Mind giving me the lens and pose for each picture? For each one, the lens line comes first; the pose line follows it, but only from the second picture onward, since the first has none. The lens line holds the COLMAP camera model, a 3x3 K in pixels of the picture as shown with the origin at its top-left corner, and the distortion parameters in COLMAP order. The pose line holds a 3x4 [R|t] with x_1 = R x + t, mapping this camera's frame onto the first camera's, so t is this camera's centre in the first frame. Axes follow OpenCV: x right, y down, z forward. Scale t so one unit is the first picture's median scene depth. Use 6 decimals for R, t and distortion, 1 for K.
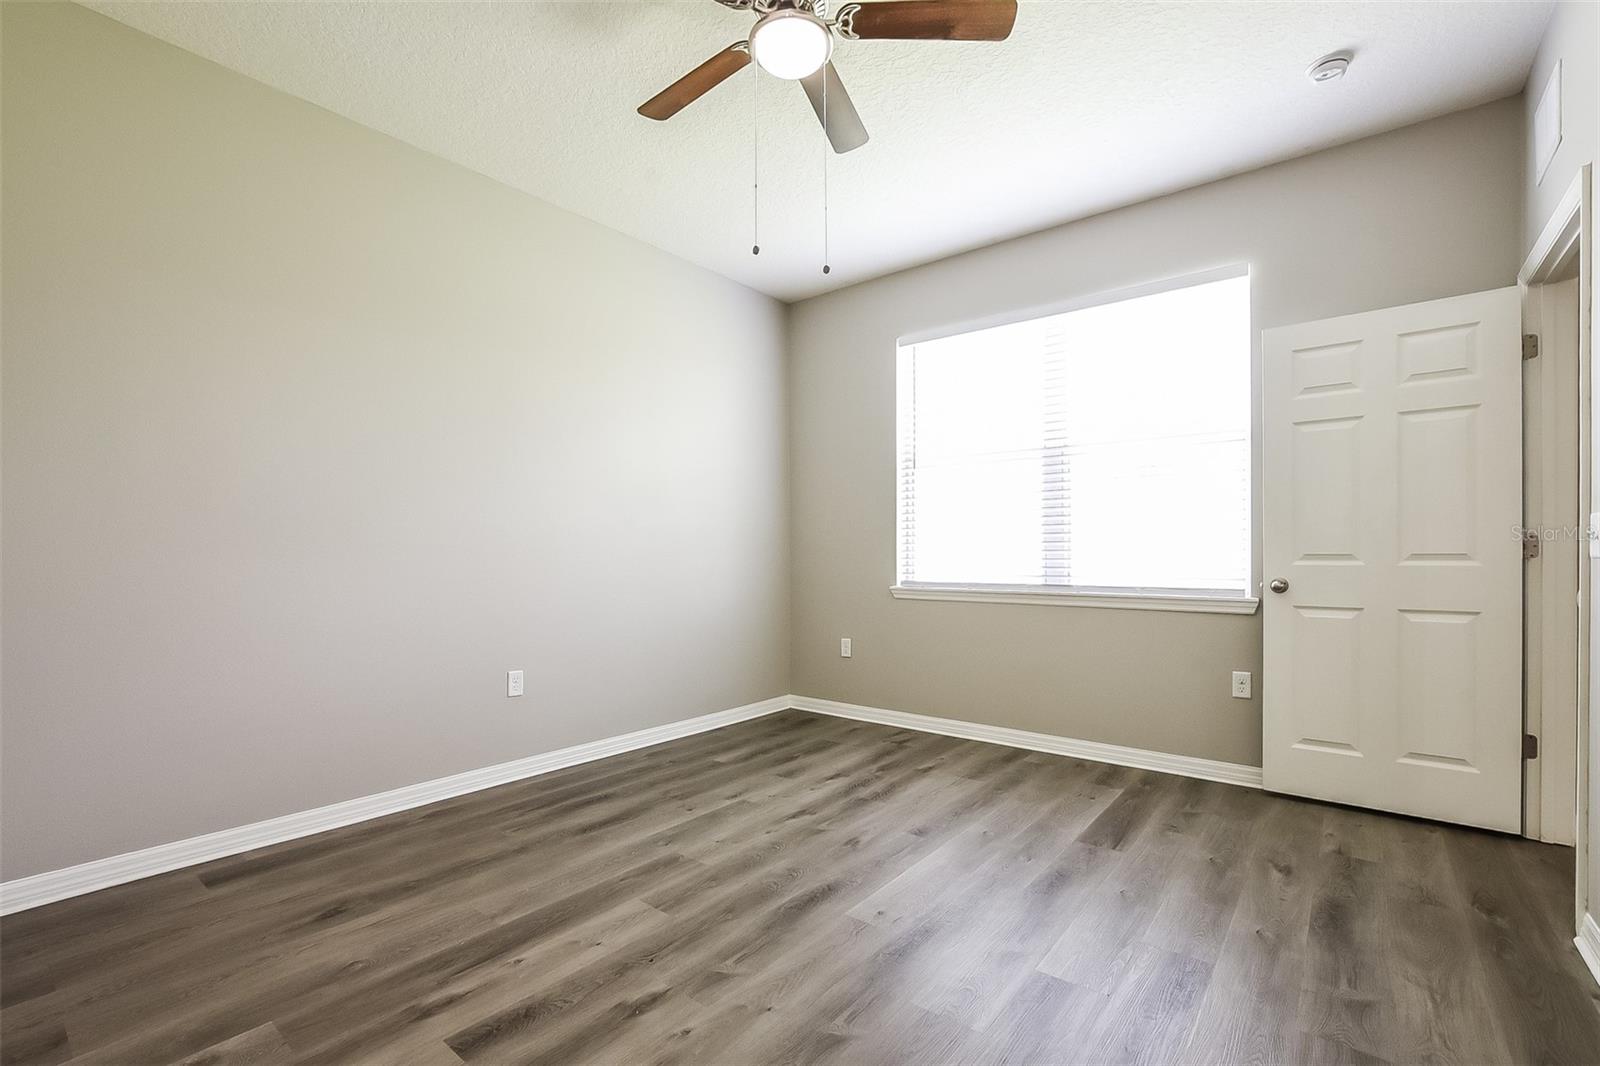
lens RADIAL K [[701.2, 0, 793.4], [0, 701.2, 561.6], [0, 0, 1]] dist [-0.016020, -0.000005]
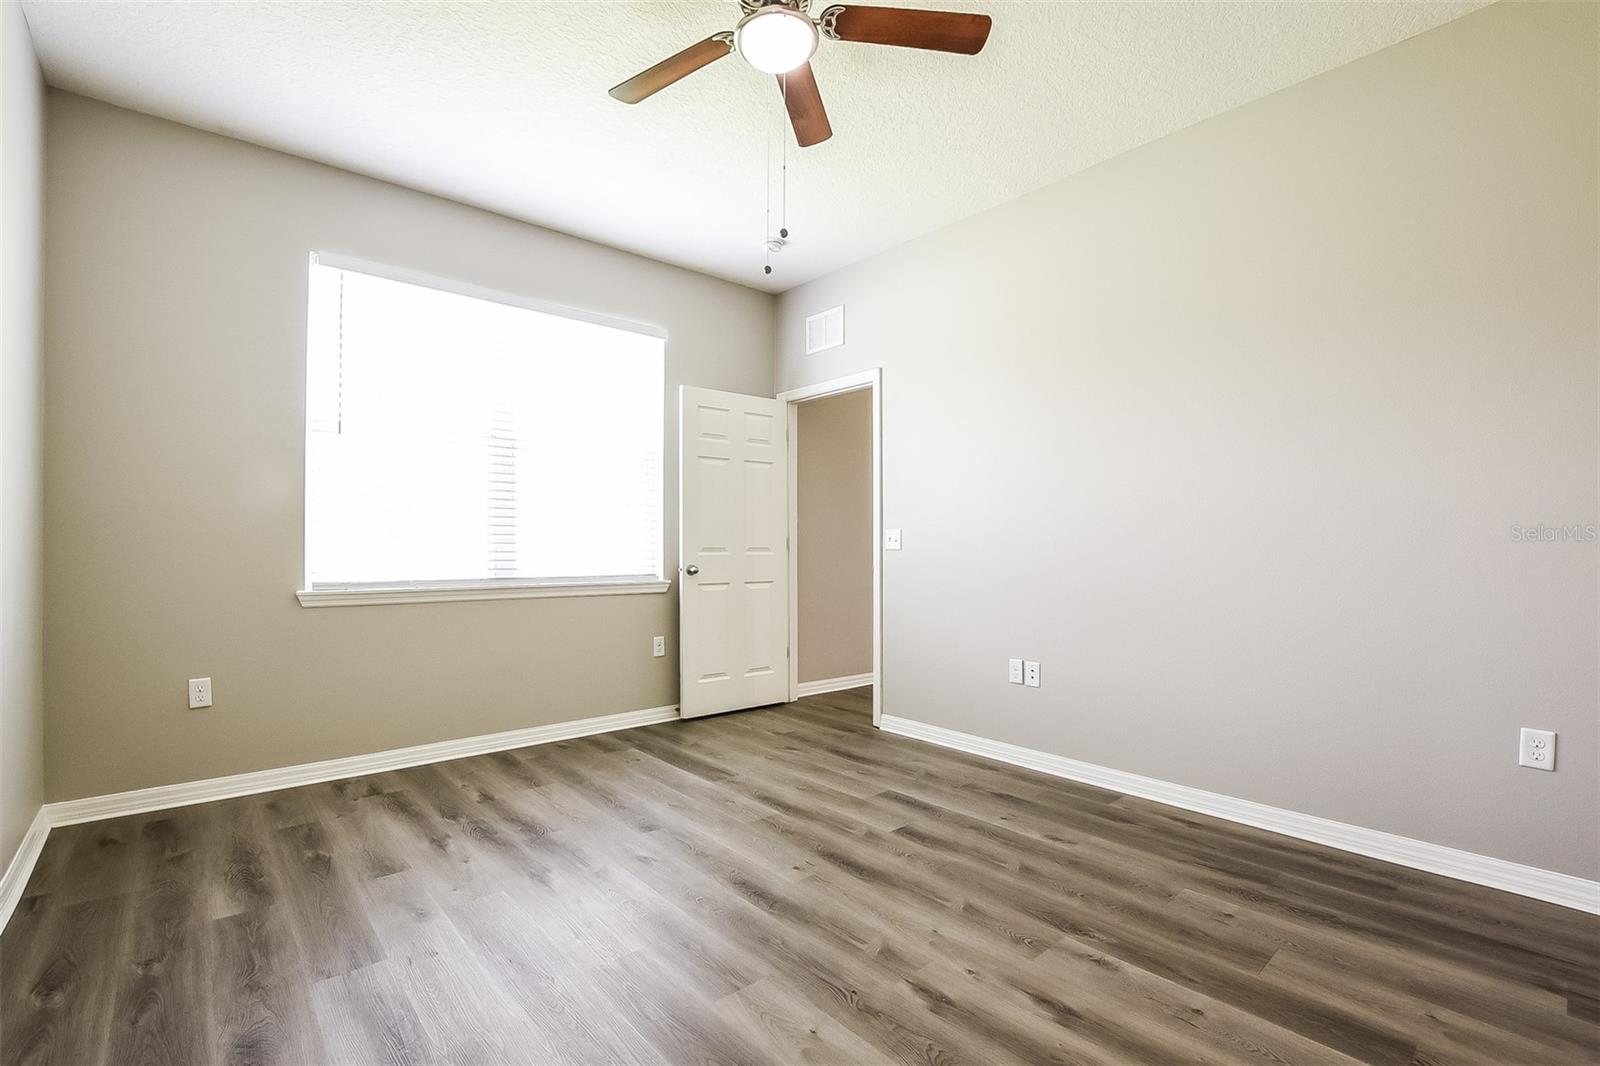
lens RADIAL K [[709.5, 0, 780.1], [0, 709.5, 552.3], [0, 0, 1]] dist [-0.019587, 0.007075]
pose [[0.195829, -0.003056, 0.980633, -0.669328], [0.006853, 0.999975, 0.001748, -0.002831], [-0.980614, 0.006378, 0.195845, 0.541484]]
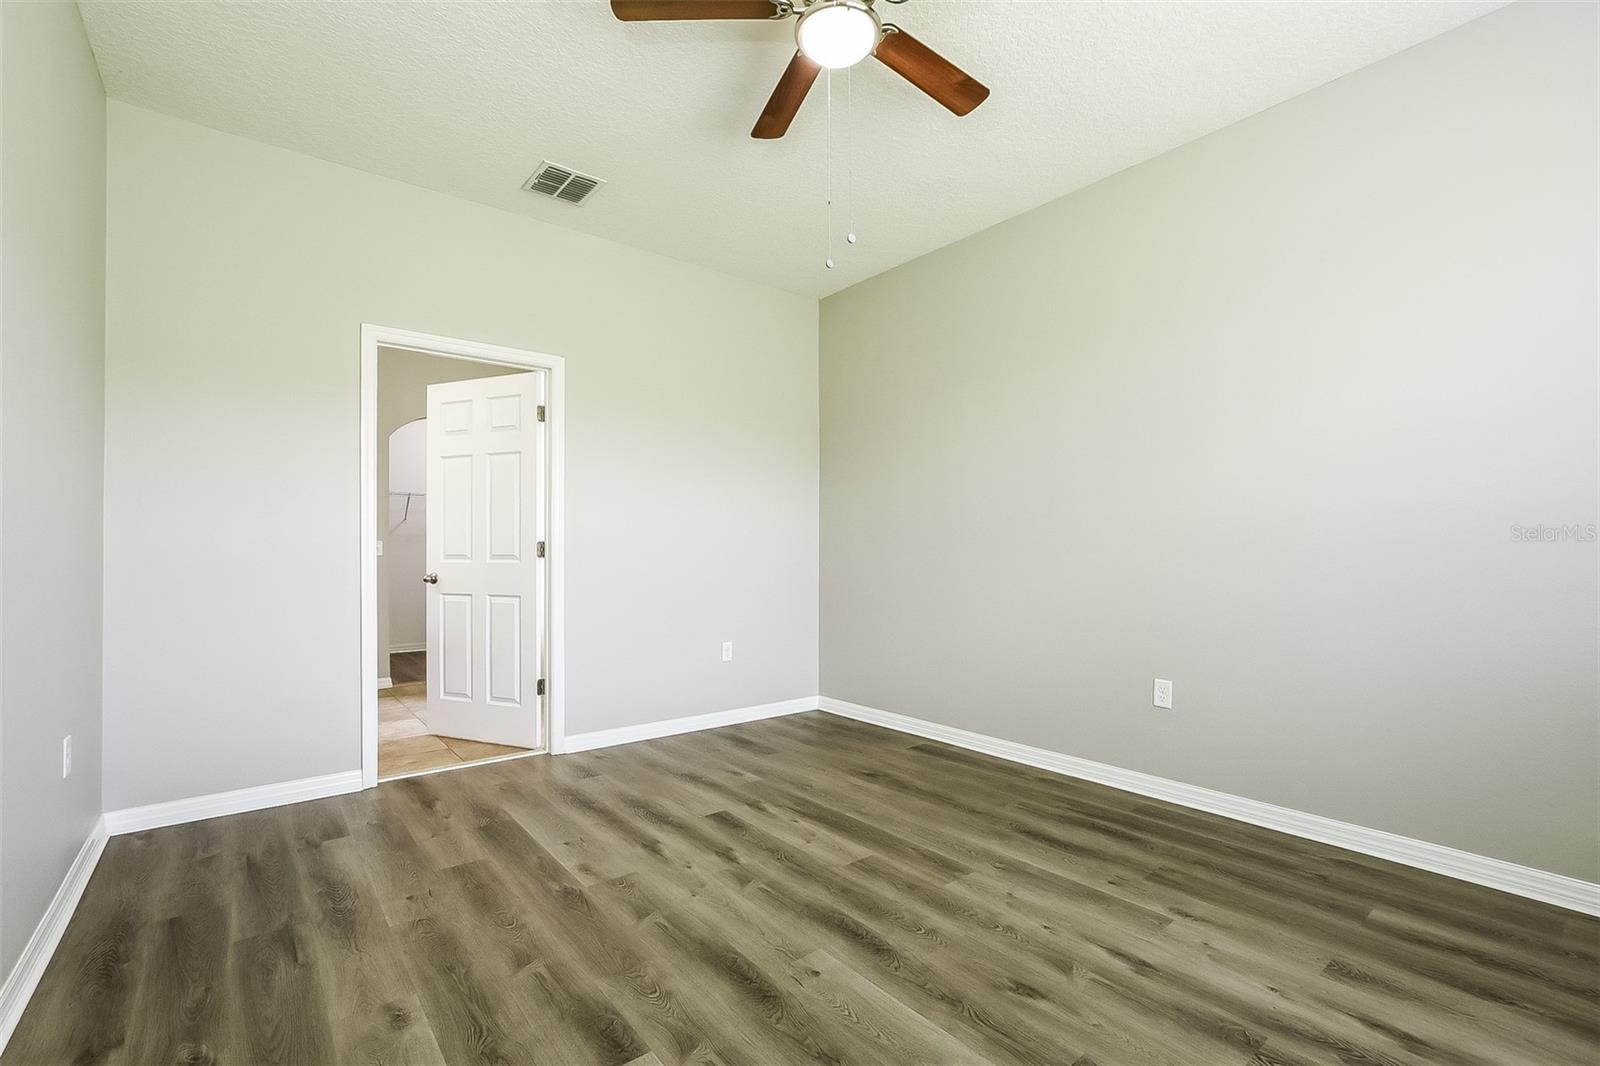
lens RADIAL K [[719.4, 0, 780.6], [0, 719.4, 559.1], [0, 0, 1]] dist [-0.039189, 0.008333]
pose [[-0.235749, 0.012036, -0.971740, 0.658382], [-0.008824, 0.999856, 0.014525, -0.009973], [0.971774, 0.011999, -0.235608, 0.782731]]
